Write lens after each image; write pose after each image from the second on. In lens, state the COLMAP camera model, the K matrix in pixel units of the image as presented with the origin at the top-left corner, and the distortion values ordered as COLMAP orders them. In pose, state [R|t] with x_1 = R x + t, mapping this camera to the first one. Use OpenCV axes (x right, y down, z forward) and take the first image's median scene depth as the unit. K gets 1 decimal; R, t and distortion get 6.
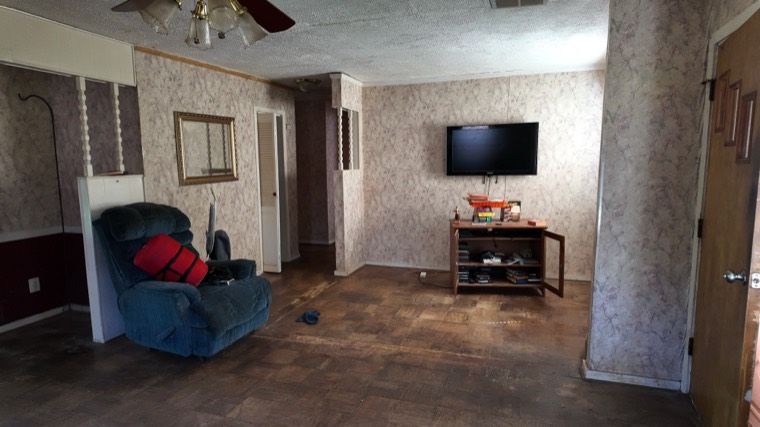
lens RADIAL K [[441.1, 0, 378.9], [0, 441.1, 217.5], [0, 0, 1]] dist [0.018883, -0.005872]
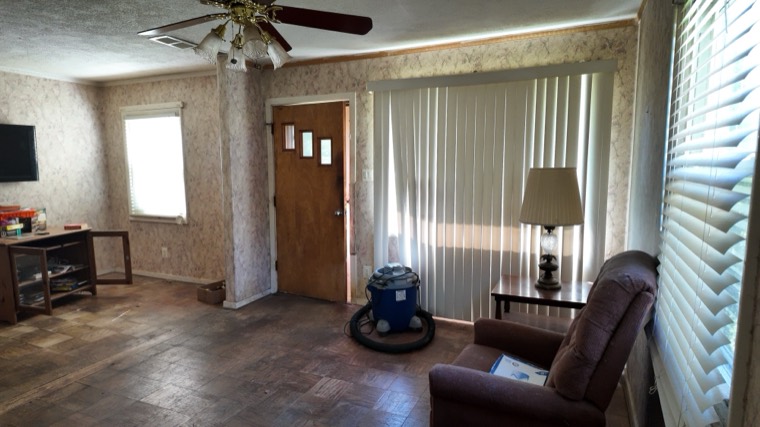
lens RADIAL K [[441.1, 0, 379.5], [0, 441.1, 215.5], [0, 0, 1]] dist [0.018883, -0.005872]
pose [[0.086544, -0.108493, 0.990323, -0.591826], [0.131483, 0.986601, 0.096595, -0.020445], [-0.987533, 0.121851, 0.099650, 0.205363]]
